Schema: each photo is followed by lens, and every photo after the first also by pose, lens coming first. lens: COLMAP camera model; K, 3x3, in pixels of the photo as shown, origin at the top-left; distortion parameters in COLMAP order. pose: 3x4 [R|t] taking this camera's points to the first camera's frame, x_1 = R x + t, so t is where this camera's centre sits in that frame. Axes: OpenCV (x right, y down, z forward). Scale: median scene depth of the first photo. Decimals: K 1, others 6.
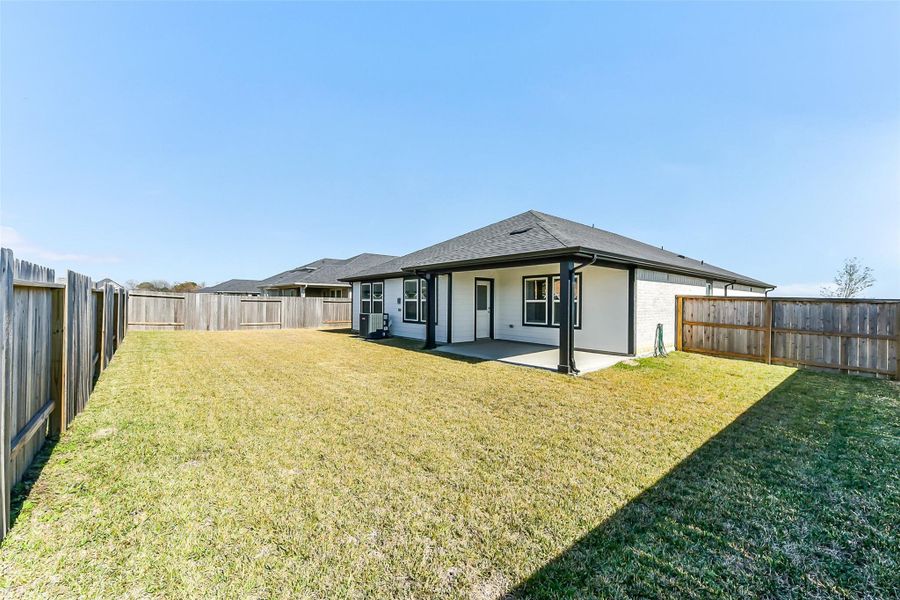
lens RADIAL K [[350.3, 0, 448.9], [0, 350.3, 301.5], [0, 0, 1]] dist [0.002563, -0.000343]
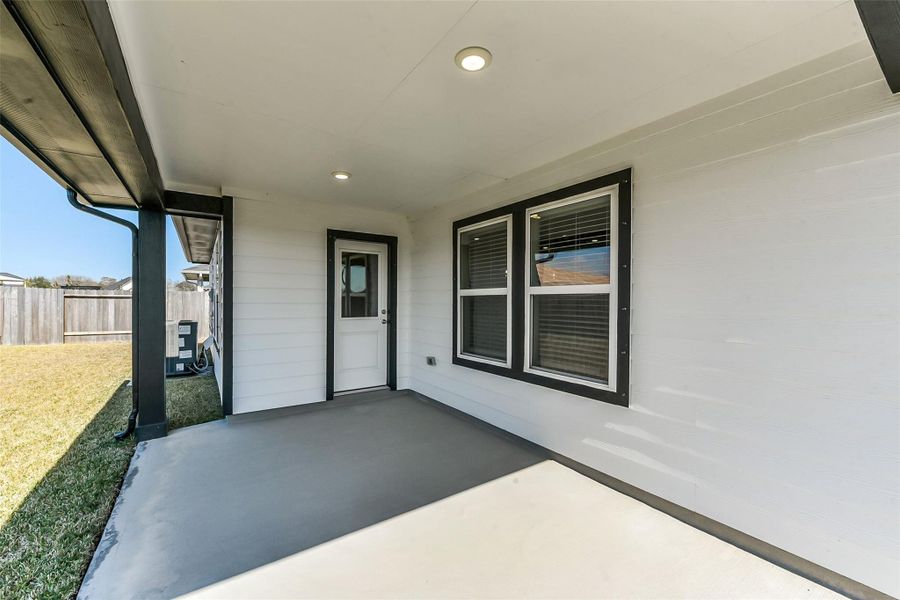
lens RADIAL K [[363.0, 0, 449.0], [0, 363.0, 303.4], [0, 0, 1]] dist [-0.000722, -0.000272]
pose [[0.995287, 0.001135, -0.096969, 0.229493], [-0.000360, 0.999968, 0.008010, 0.006044], [0.096975, -0.007938, 0.995255, 0.606330]]
